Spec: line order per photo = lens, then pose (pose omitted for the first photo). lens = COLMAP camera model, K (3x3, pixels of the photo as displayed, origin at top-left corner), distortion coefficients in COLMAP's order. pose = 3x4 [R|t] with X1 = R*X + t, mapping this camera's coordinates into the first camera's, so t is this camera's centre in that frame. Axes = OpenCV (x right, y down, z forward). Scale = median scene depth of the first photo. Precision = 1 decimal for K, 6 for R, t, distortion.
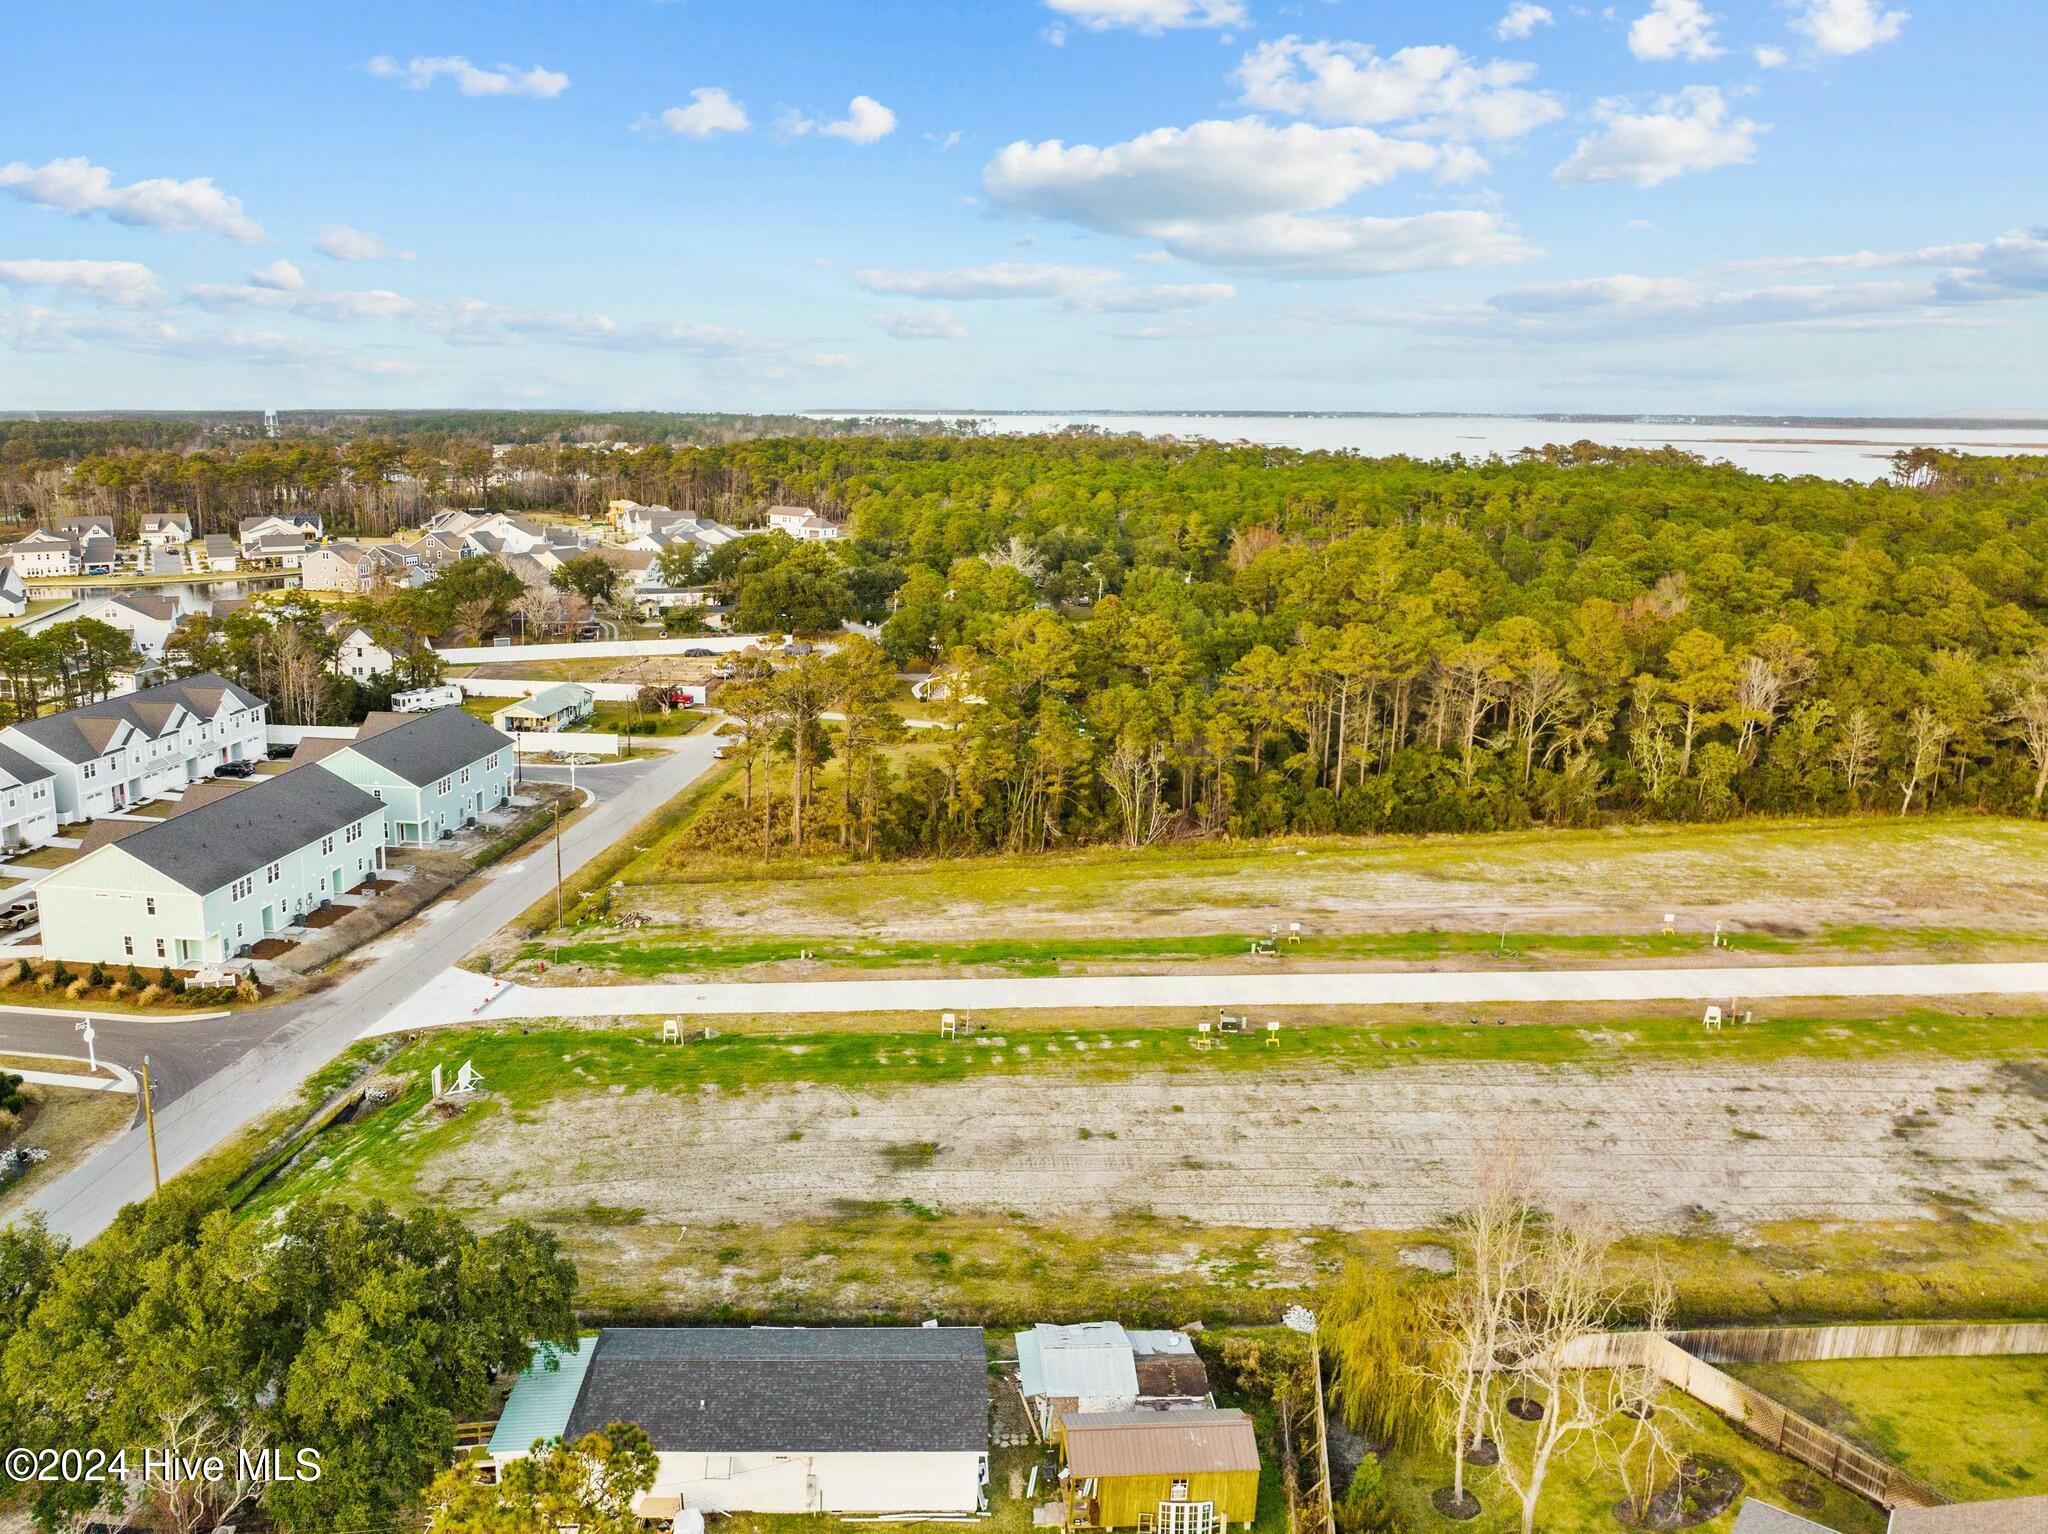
lens RADIAL K [[1508.9, 0, 1024.0], [0, 1508.9, 767.0], [0, 0, 1]] dist [-0.035570, -0.004246]
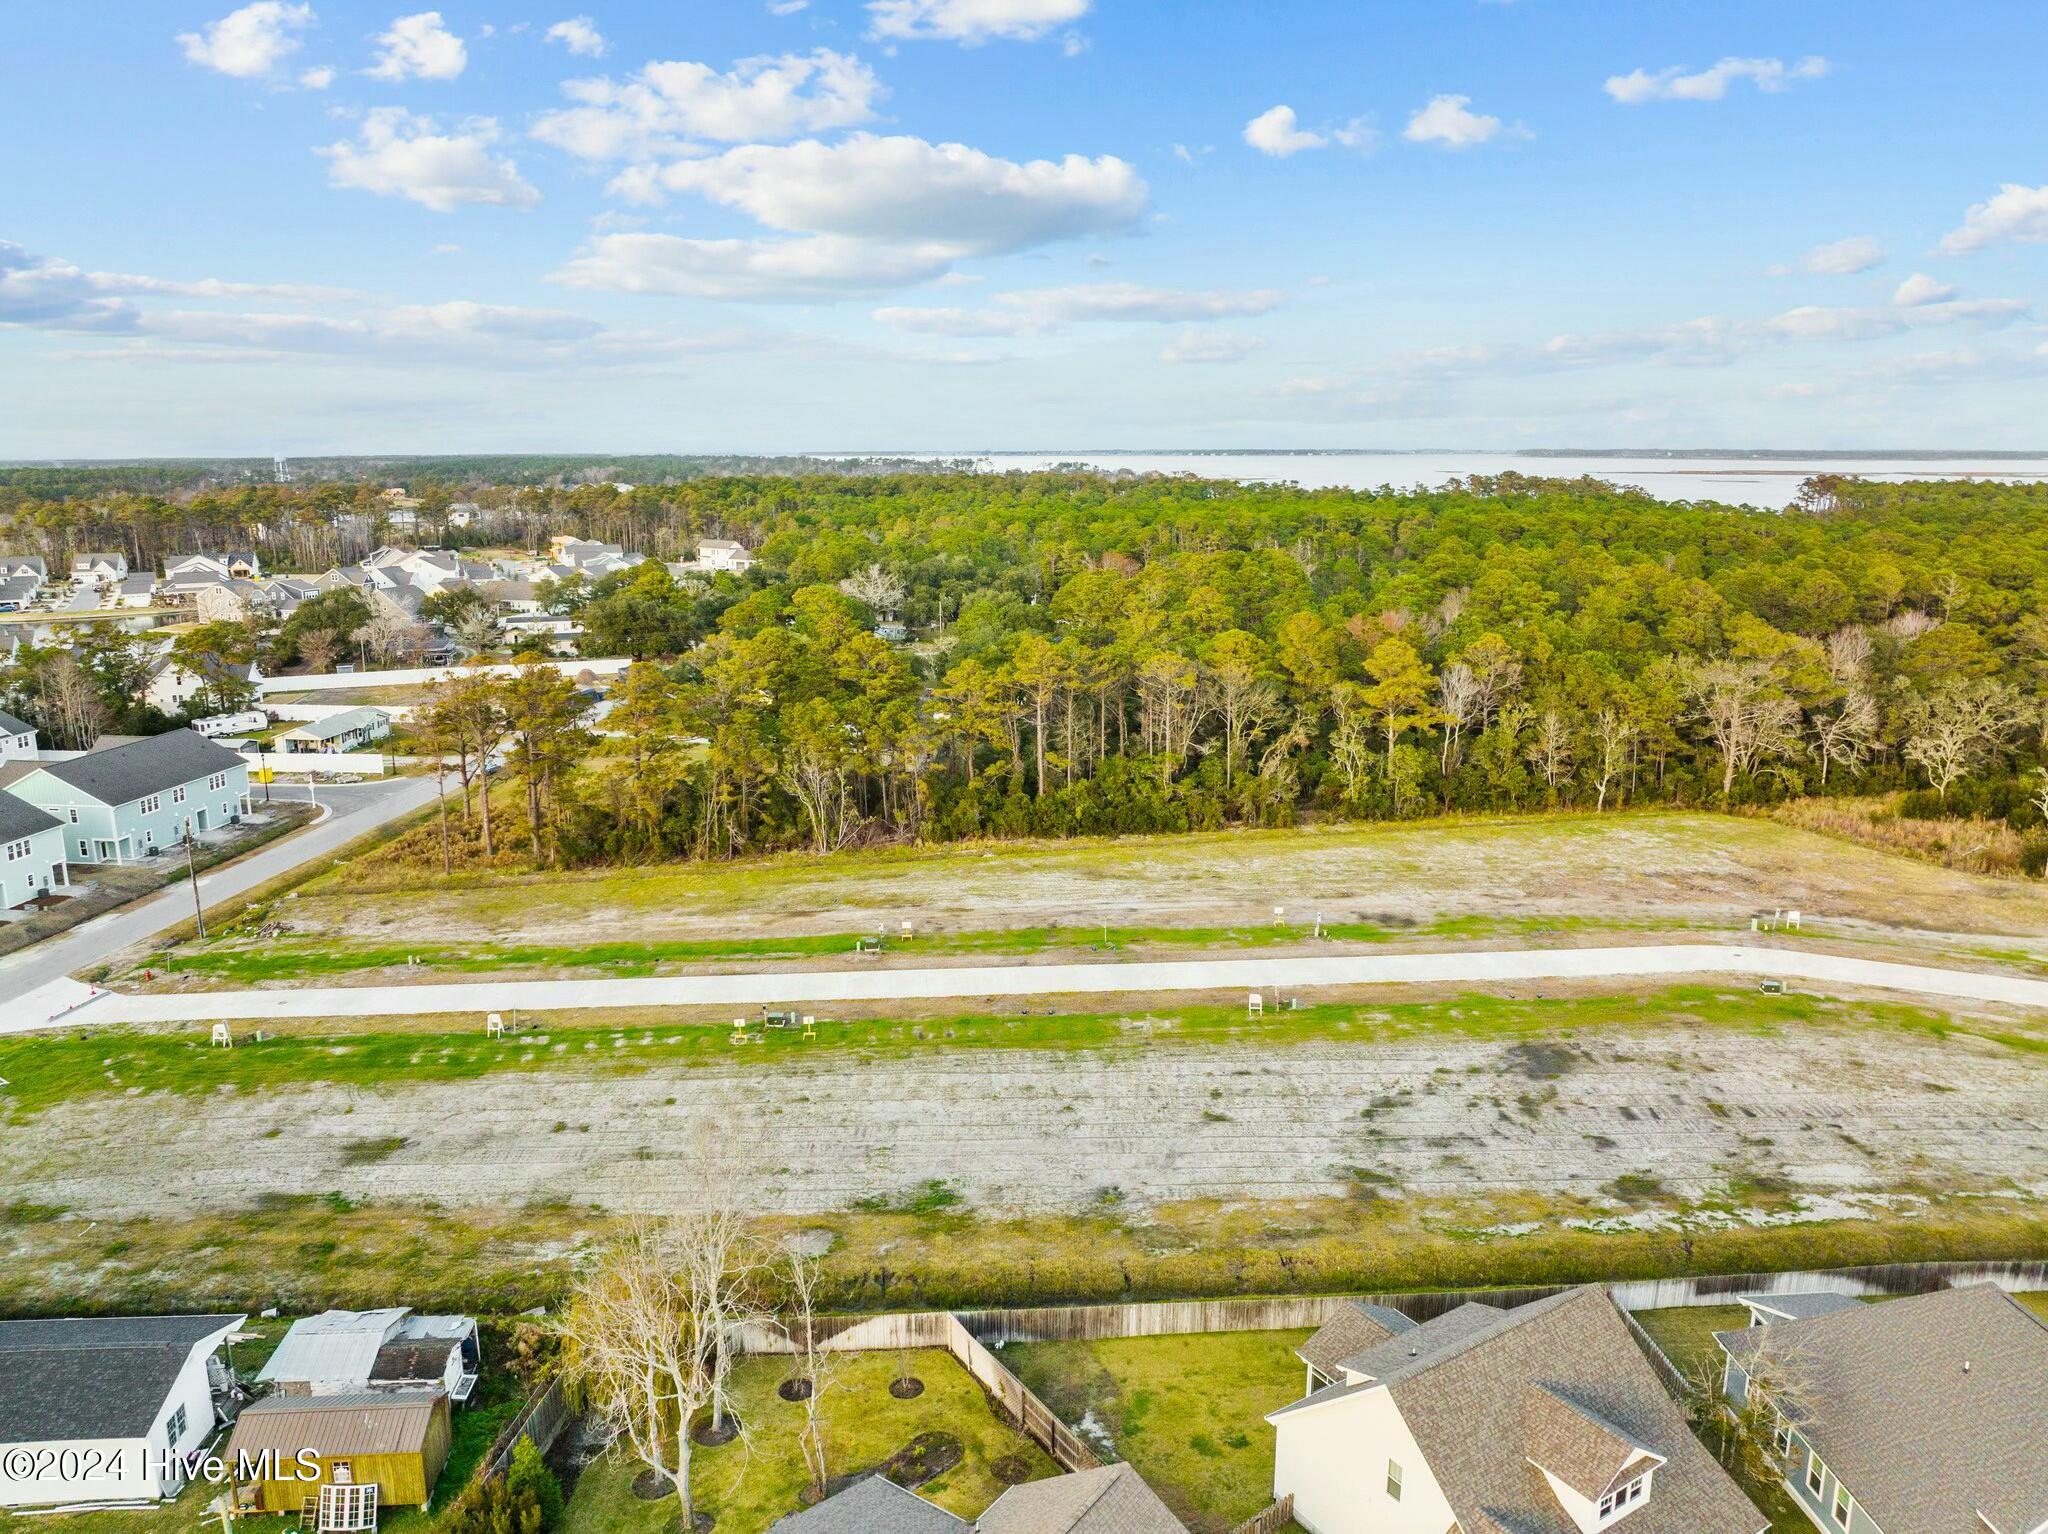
lens RADIAL K [[1420.0, 0, 1024.0], [0, 1420.0, 767.0], [0, 0, 1]] dist [-0.035207, -0.002851]
pose [[0.999434, -0.016113, 0.029543, 0.192760], [0.016446, 0.999804, -0.011054, 0.007014], [-0.029359, 0.011533, 0.999502, 0.010321]]
